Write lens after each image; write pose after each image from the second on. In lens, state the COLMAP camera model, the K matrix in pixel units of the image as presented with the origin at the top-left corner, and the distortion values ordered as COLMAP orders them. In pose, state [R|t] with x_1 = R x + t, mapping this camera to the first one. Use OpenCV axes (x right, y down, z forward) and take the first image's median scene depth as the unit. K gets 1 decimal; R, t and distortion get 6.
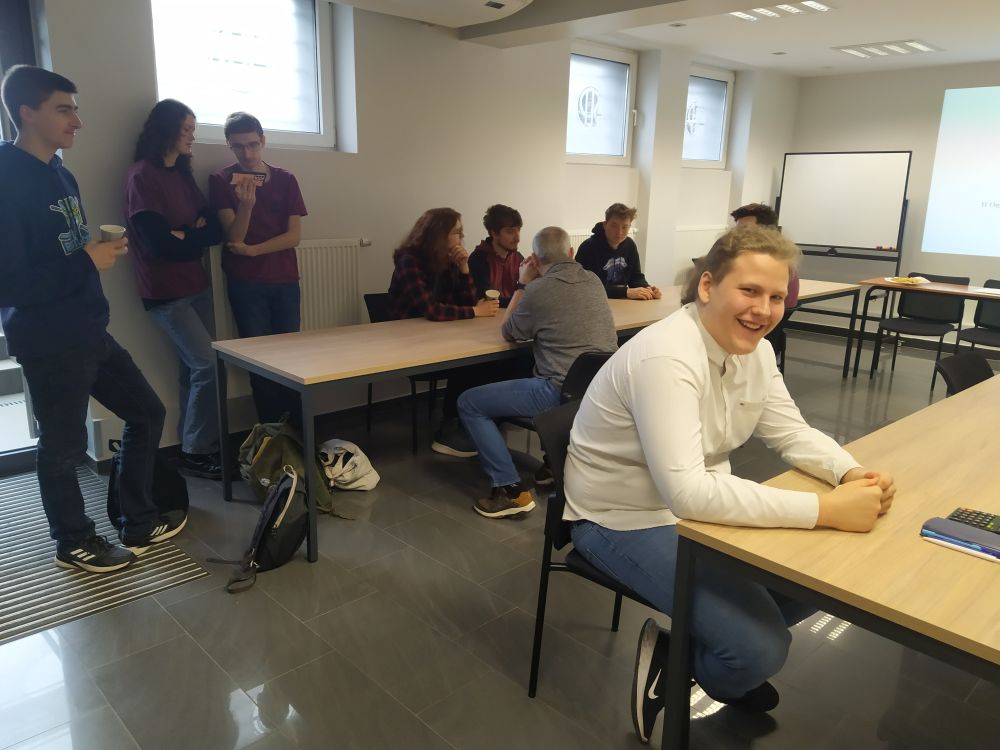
lens RADIAL K [[764.1, 0, 485.9], [0, 764.1, 376.2], [0, 0, 1]] dist [0.113350, -0.154456]
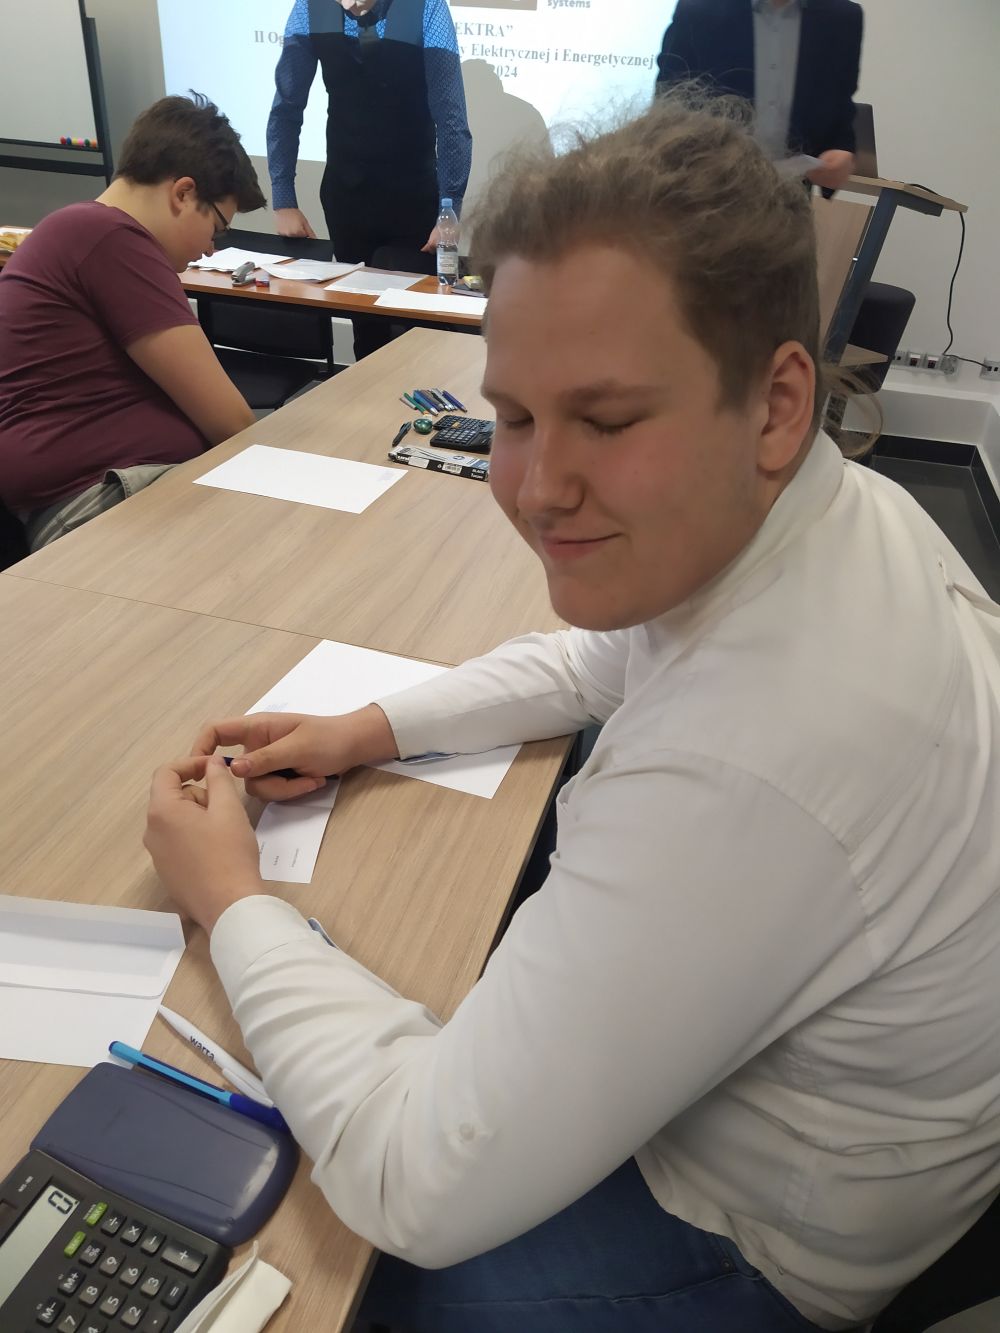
lens RADIAL K [[1017.9, 0, 485.6], [0, 1017.9, 671.6], [0, 0, 1]] dist [0.004938, 0.004761]
pose [[0.857668, -0.244804, 0.452190, 0.416869], [0.085875, 0.935242, 0.343435, -0.068836], [-0.506982, -0.255721, 0.823150, 0.359564]]
